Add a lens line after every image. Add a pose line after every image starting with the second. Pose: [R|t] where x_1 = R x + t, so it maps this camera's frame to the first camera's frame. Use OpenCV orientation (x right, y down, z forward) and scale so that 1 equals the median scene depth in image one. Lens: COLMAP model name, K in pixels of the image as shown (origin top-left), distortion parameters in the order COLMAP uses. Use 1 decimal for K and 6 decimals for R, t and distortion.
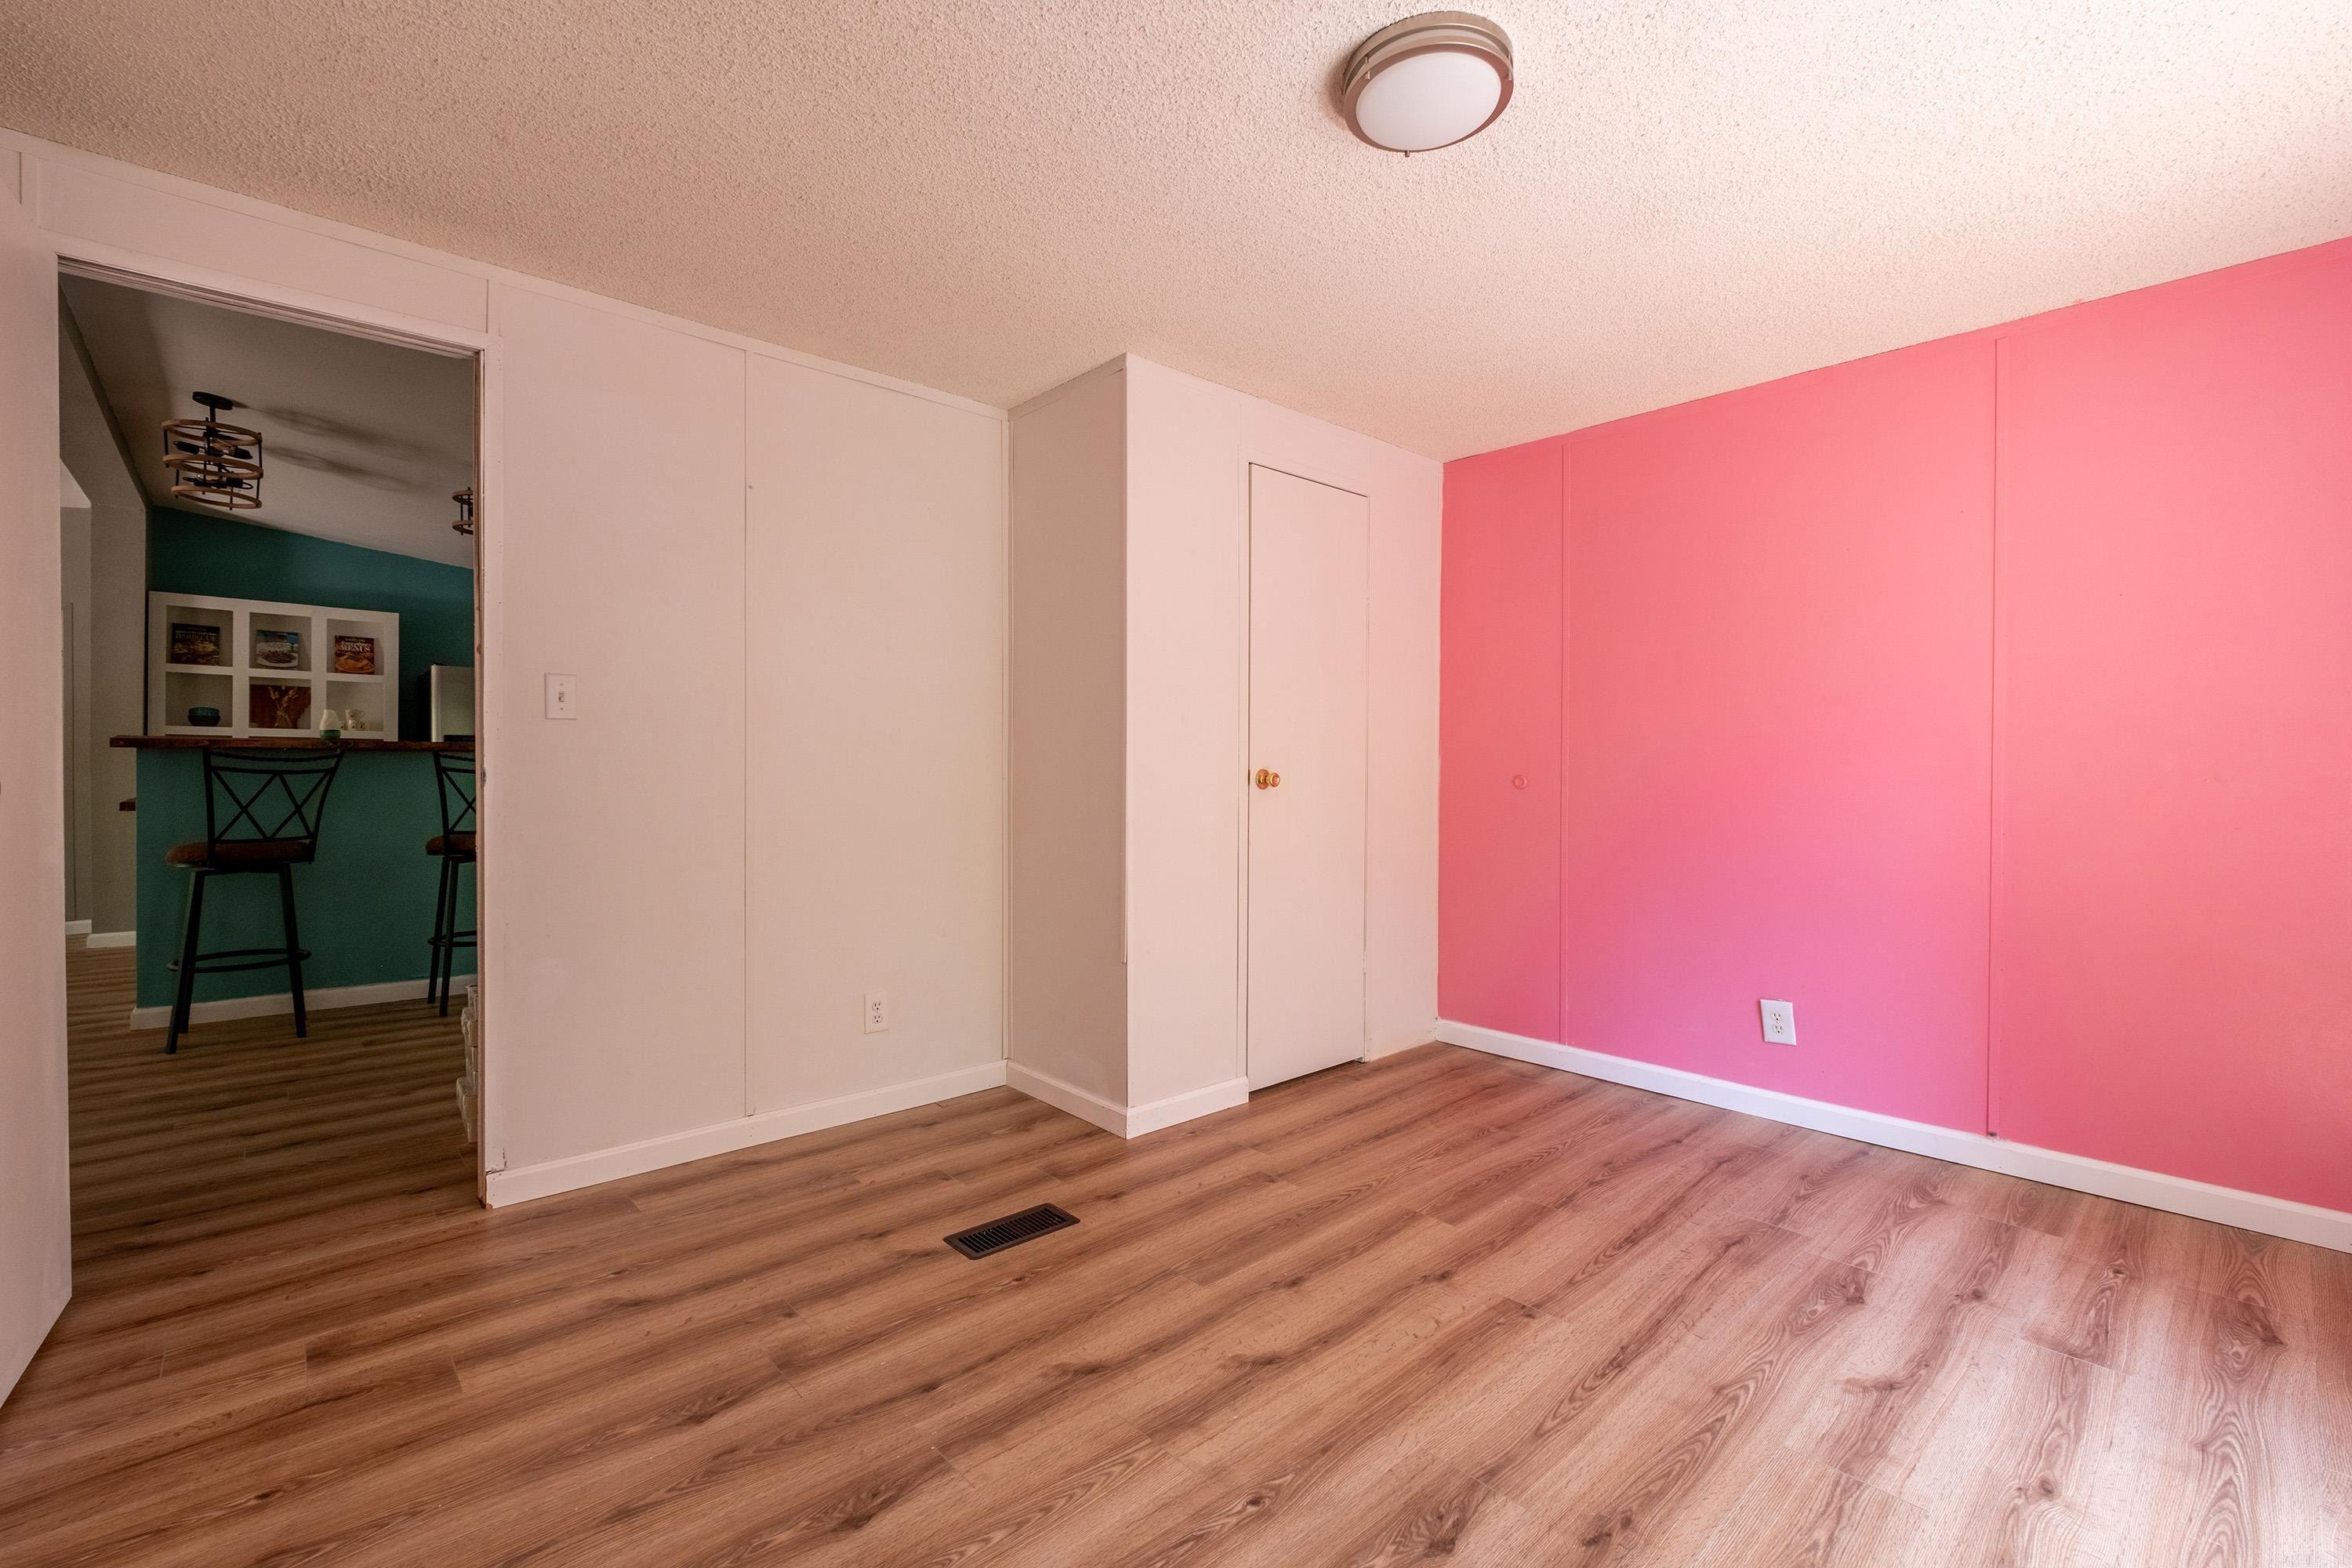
lens RADIAL K [[1012.0, 0, 1175.3], [0, 1012.0, 780.3], [0, 0, 1]] dist [0.003995, -0.004514]
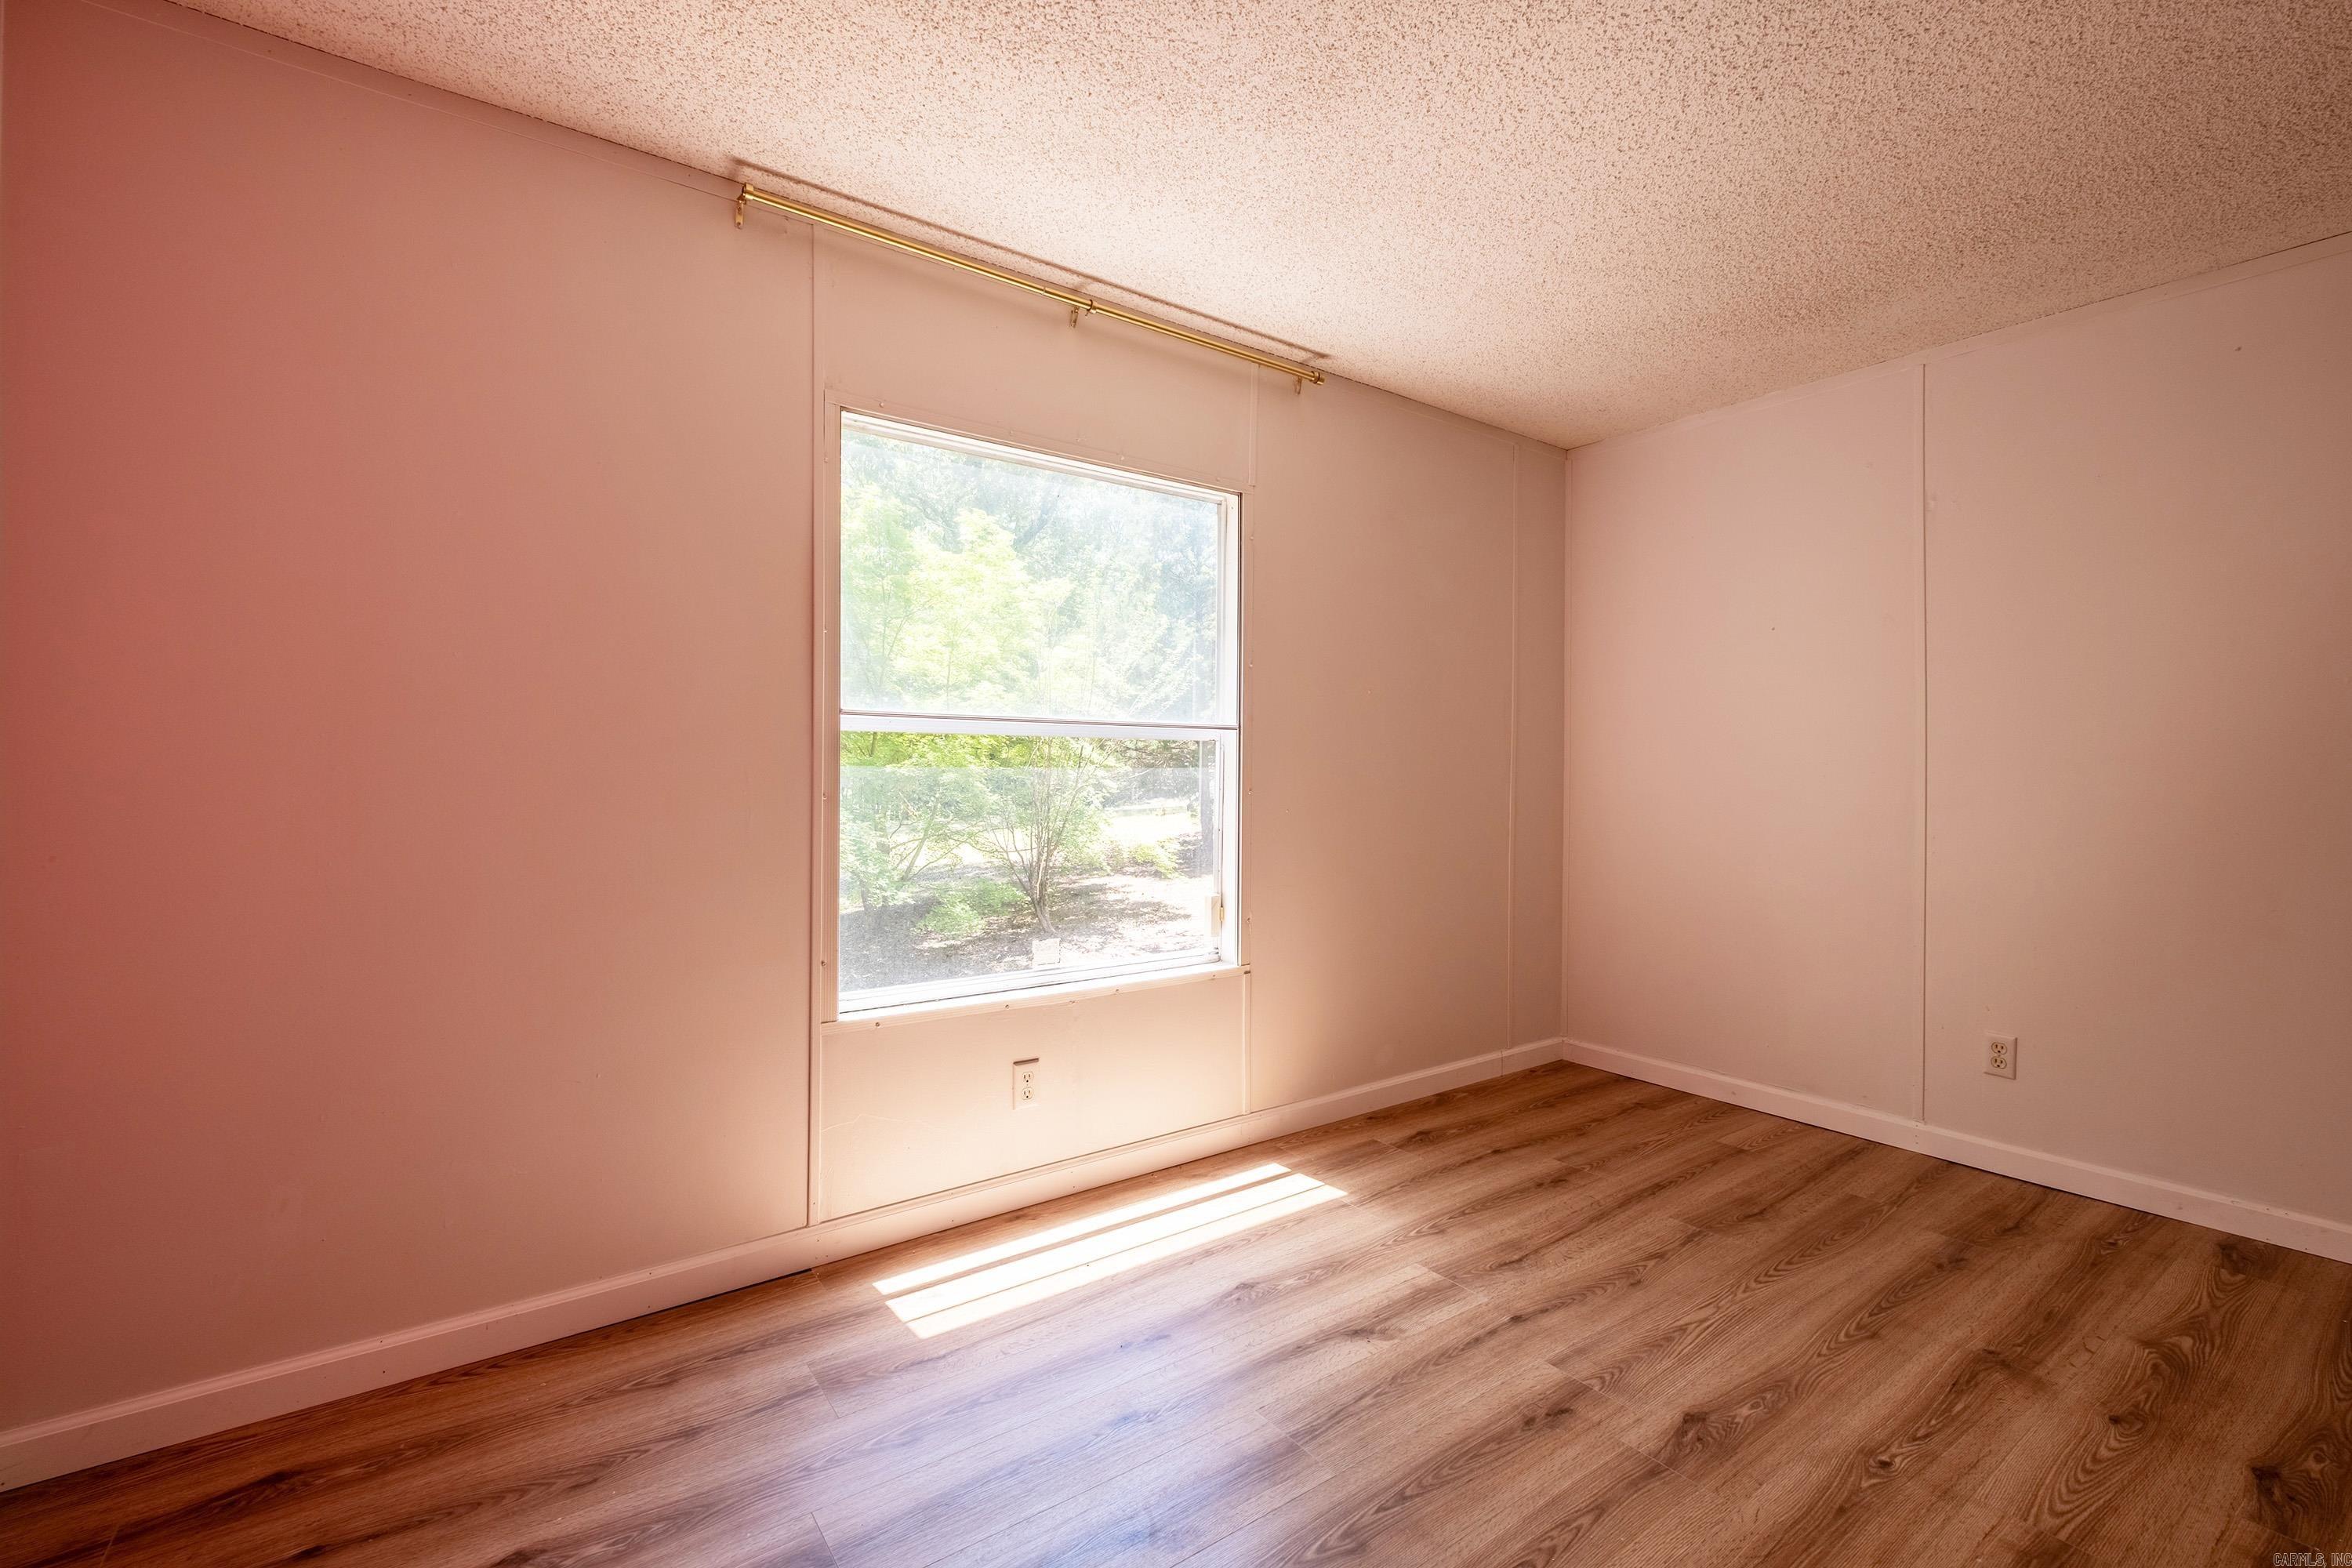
lens RADIAL K [[1012.0, 0, 1182.0], [0, 1012.0, 773.7], [0, 0, 1]] dist [0.003995, -0.004514]
pose [[-0.993674, -0.009131, 0.111935, 0.449829], [-0.007288, 0.999831, 0.016858, -0.014459], [-0.112070, 0.015936, -0.993572, 1.367904]]
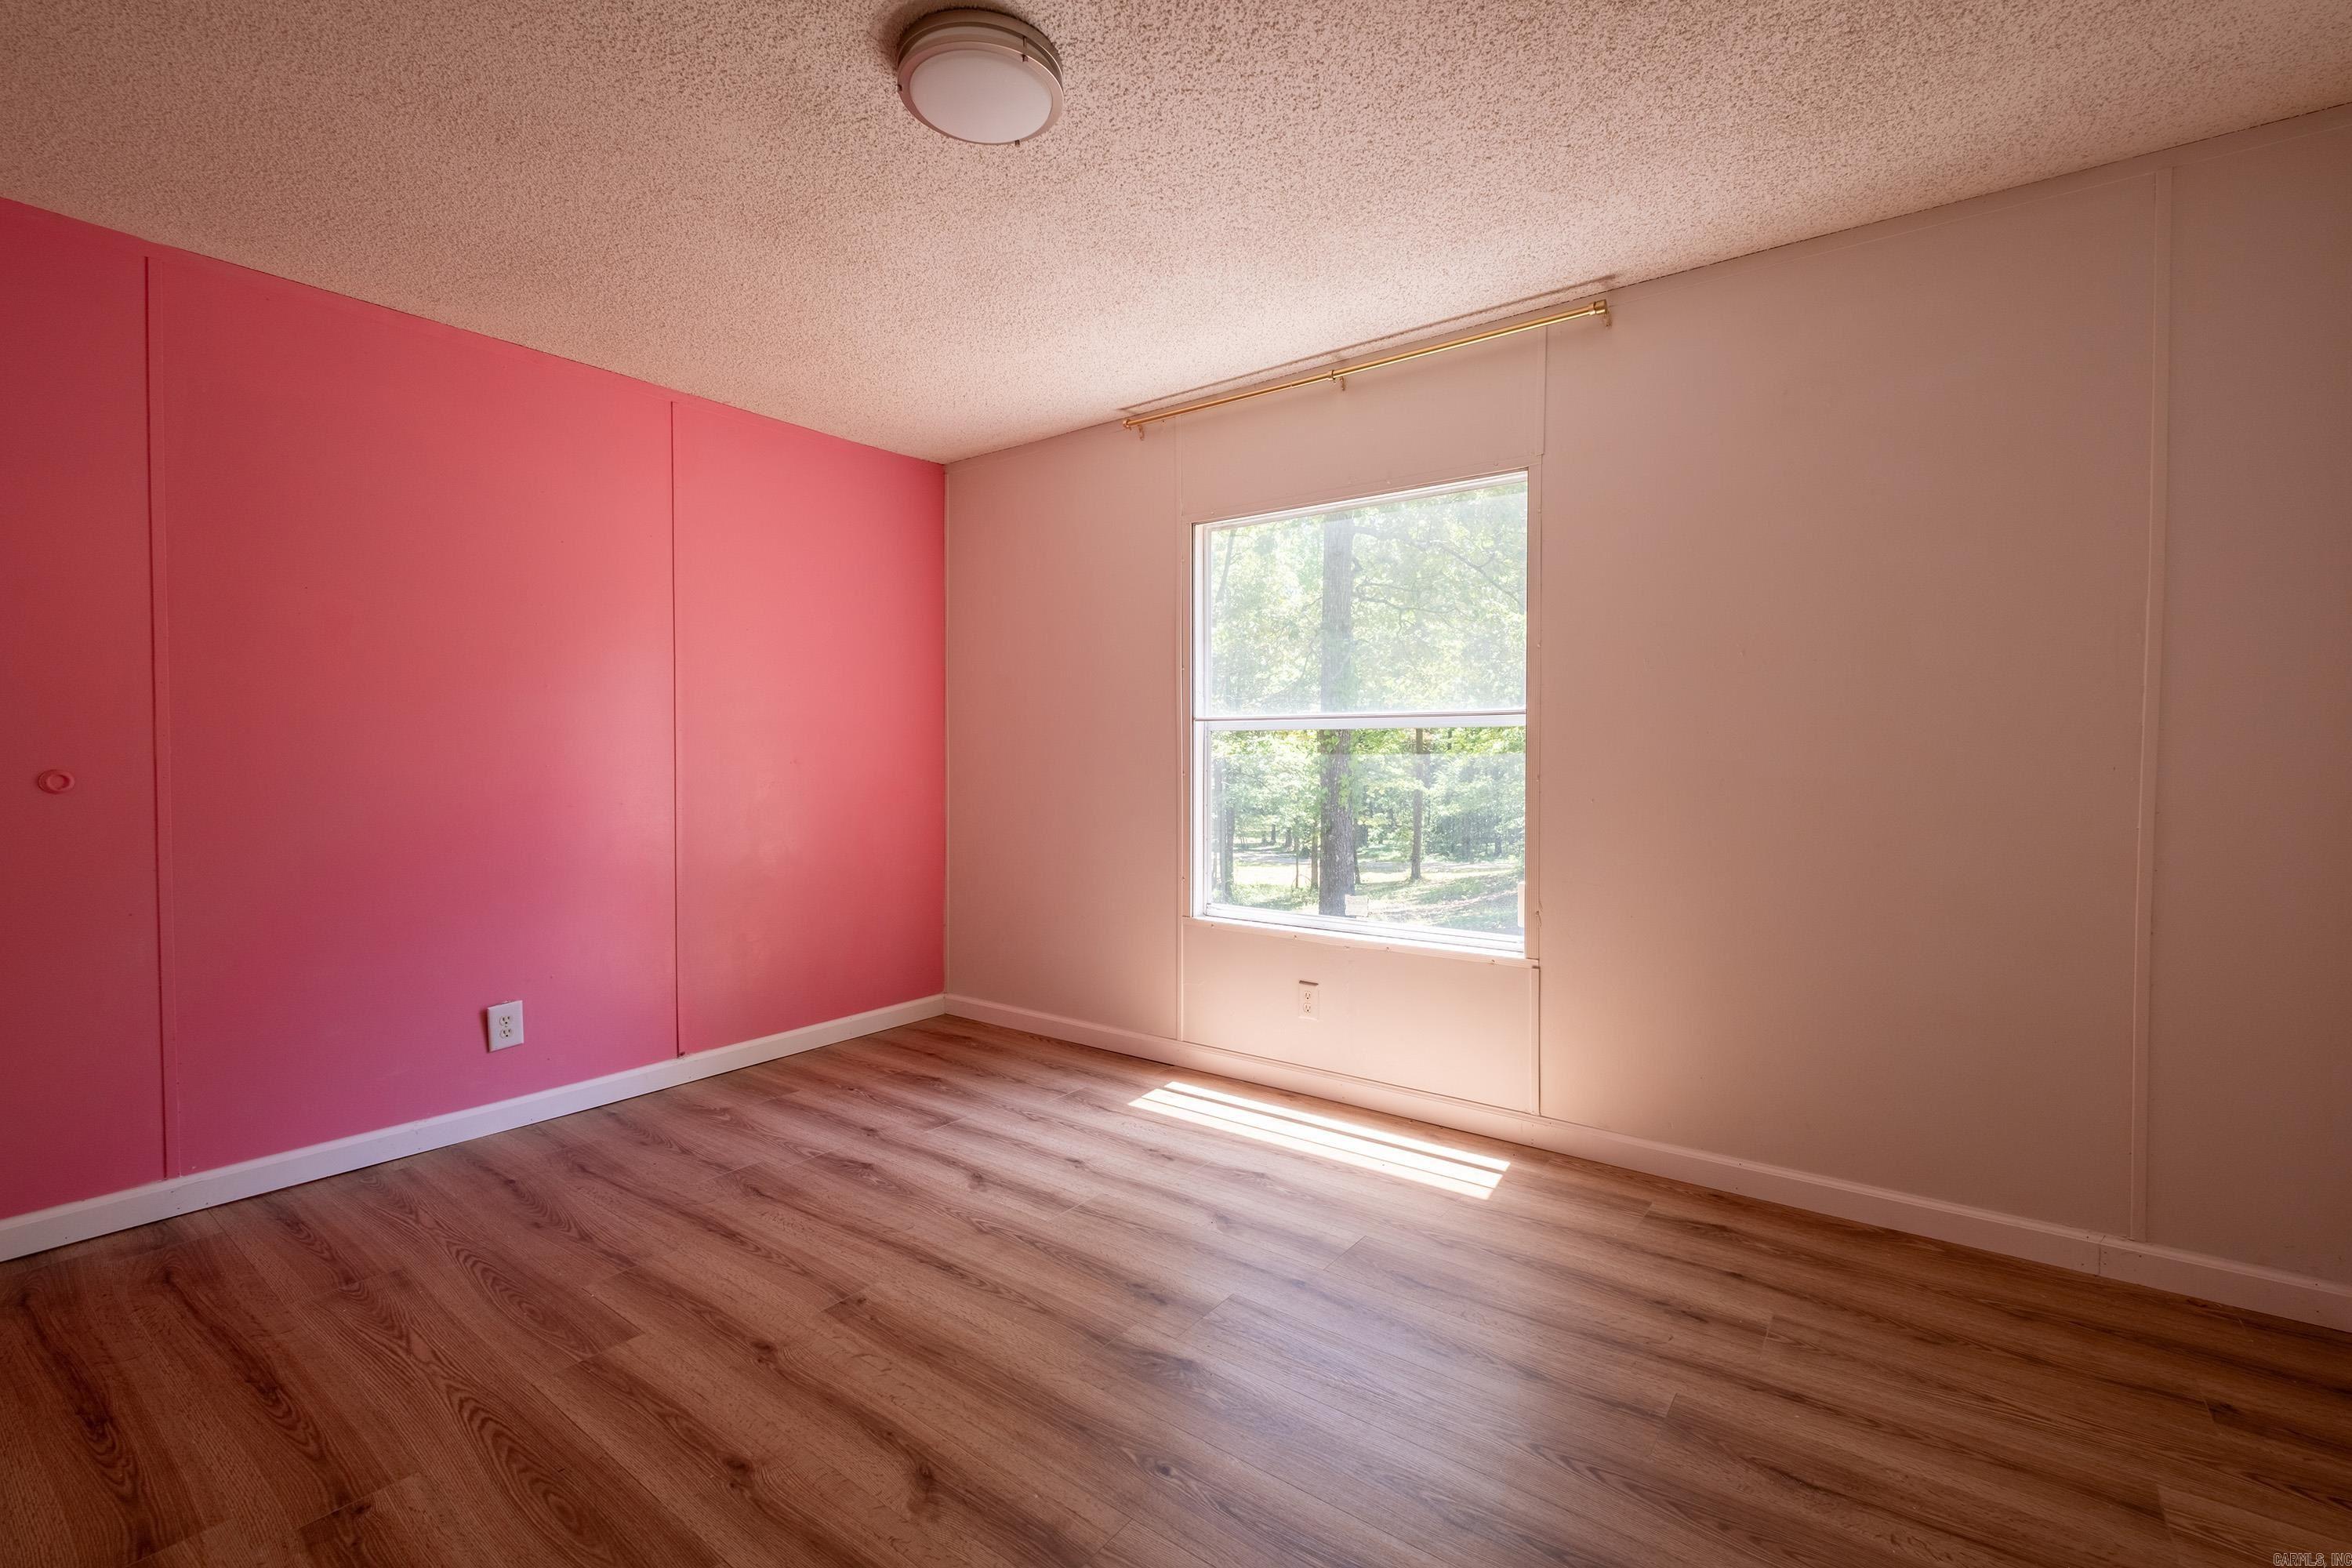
lens RADIAL K [[1012.0, 0, 1176.1], [0, 1012.0, 778.2], [0, 0, 1]] dist [0.003995, -0.004514]
pose [[-0.187578, -0.026838, 0.981883, -0.590596], [0.014236, 0.999447, 0.030038, -0.013949], [-0.982146, 0.019613, -0.187093, 0.752317]]
